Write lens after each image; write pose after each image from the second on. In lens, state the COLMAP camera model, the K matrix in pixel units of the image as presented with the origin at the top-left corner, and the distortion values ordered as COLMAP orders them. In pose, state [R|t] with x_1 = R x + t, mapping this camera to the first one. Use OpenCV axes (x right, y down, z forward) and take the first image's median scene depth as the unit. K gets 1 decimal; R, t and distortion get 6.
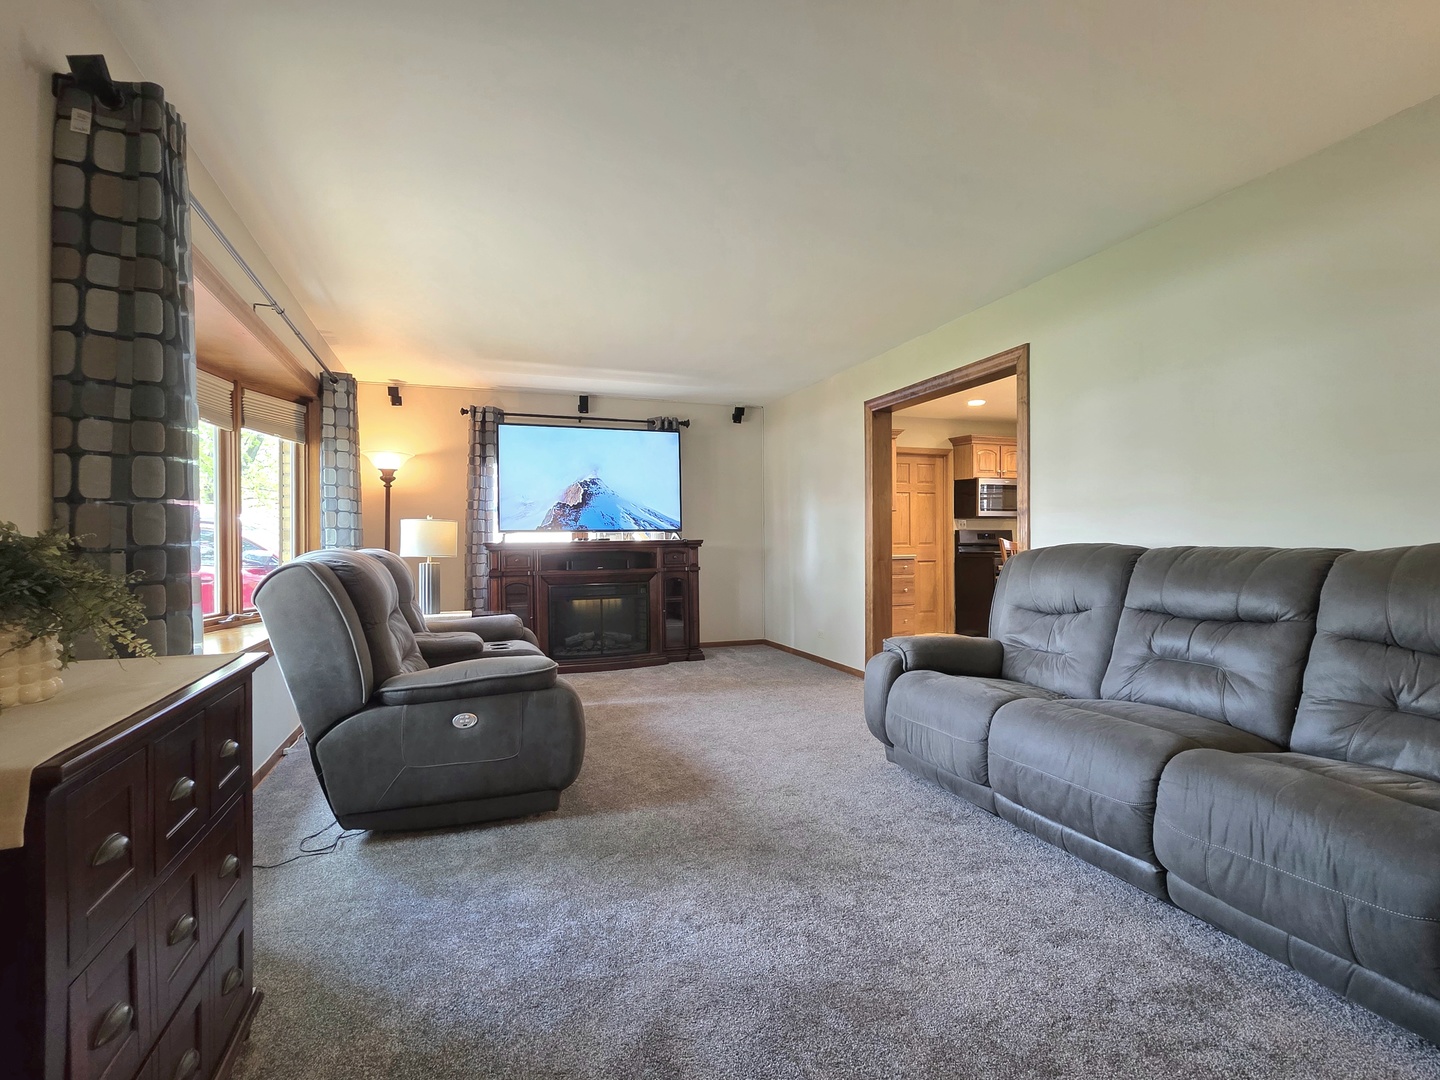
lens RADIAL K [[686.1, 0, 720.4], [0, 686.1, 536.6], [0, 0, 1]] dist [0.000094, -0.000087]
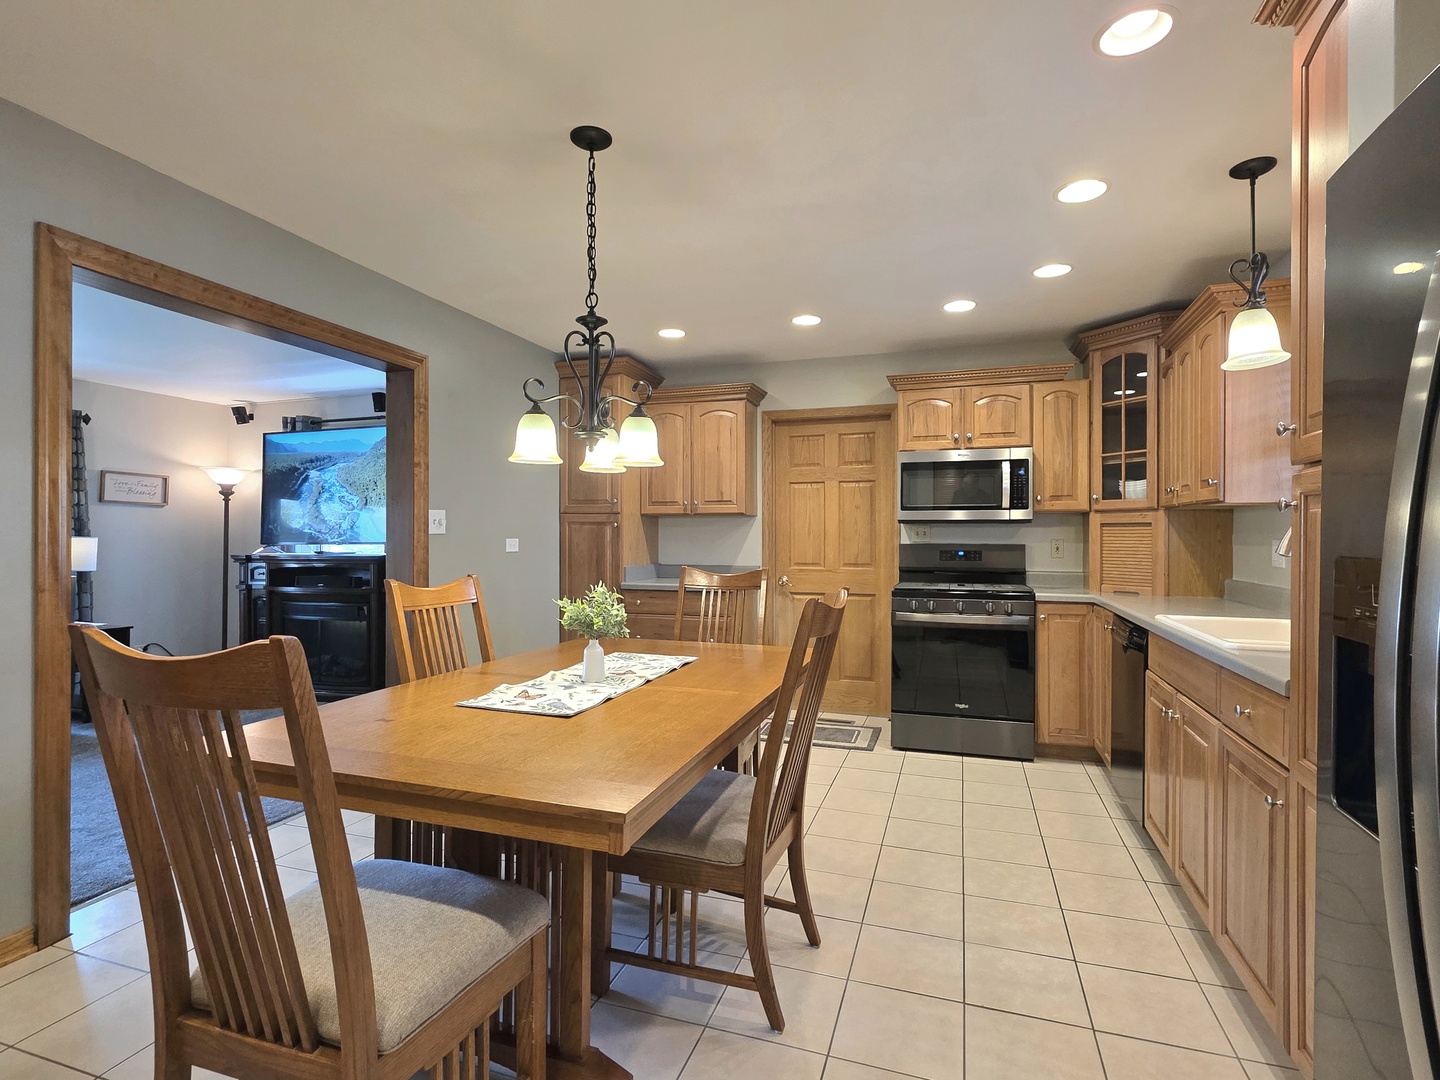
lens RADIAL K [[721.1, 0, 716.7], [0, 721.1, 535.5], [0, 0, 1]] dist [0.000394, -0.000168]
pose [[0.779645, 0.007077, -0.626182, 1.067263], [-0.003079, 0.999967, 0.007468, -0.036001], [0.626215, -0.003894, 0.779641, 0.769307]]
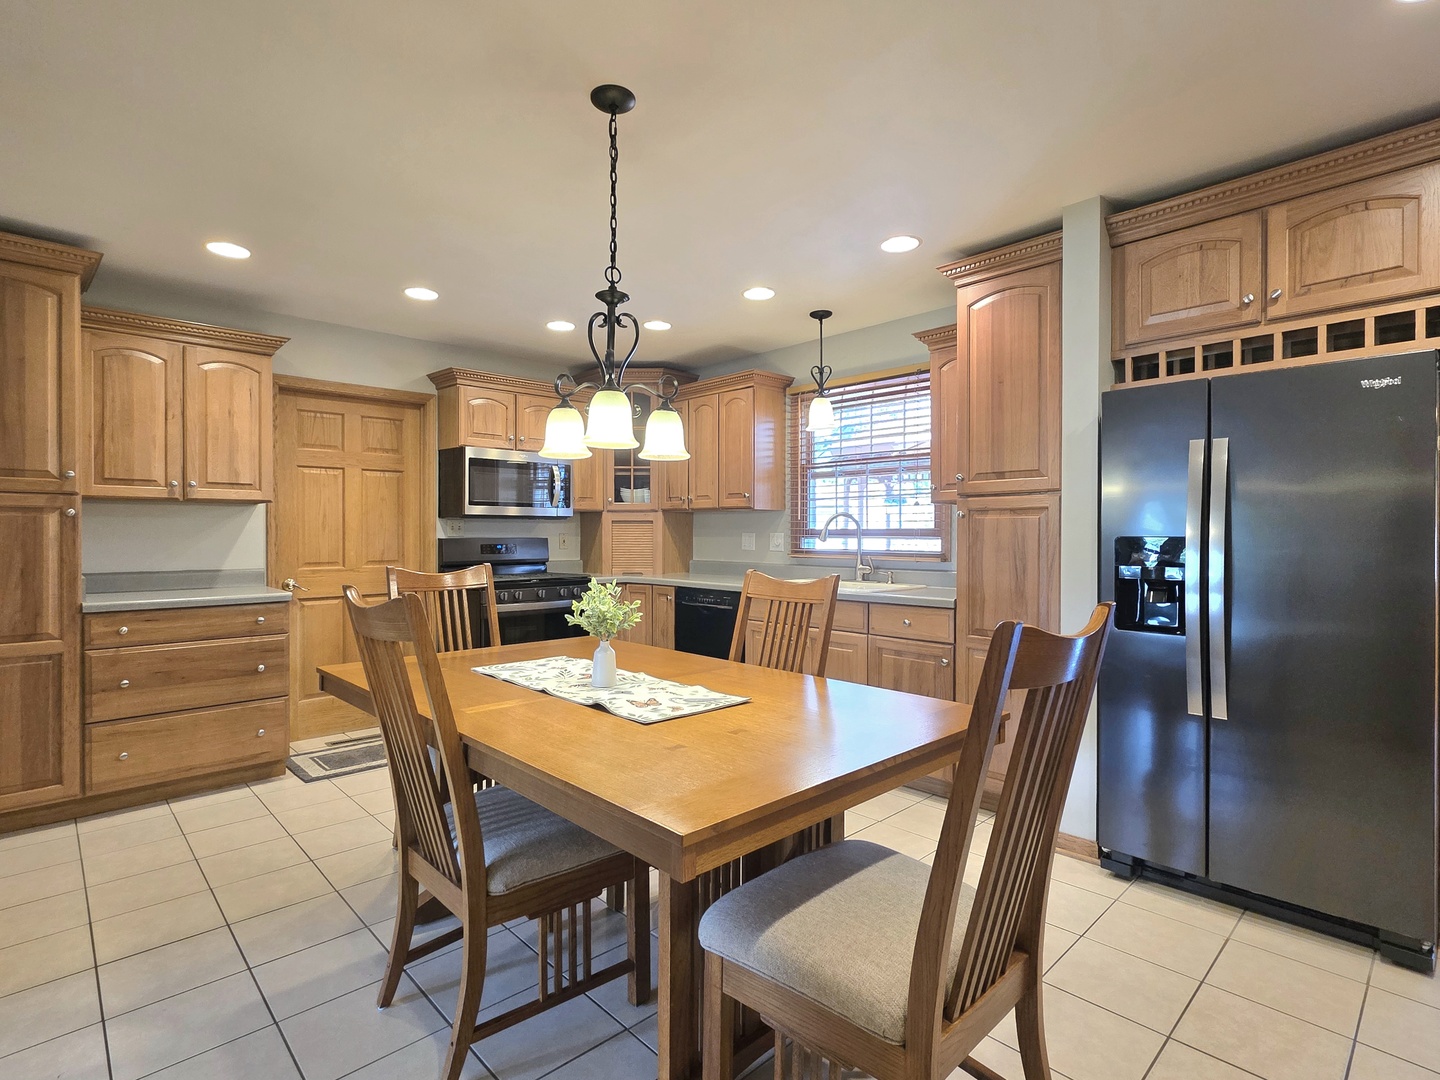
lens RADIAL K [[721.1, 0, 716.7], [0, 721.1, 535.5], [0, 0, 1]] dist [0.000394, -0.000168]
pose [[0.919690, 0.005817, 0.392602, 0.568612], [-0.008964, 0.999941, 0.006181, -0.031131], [-0.392543, -0.009204, 0.919688, 0.652441]]
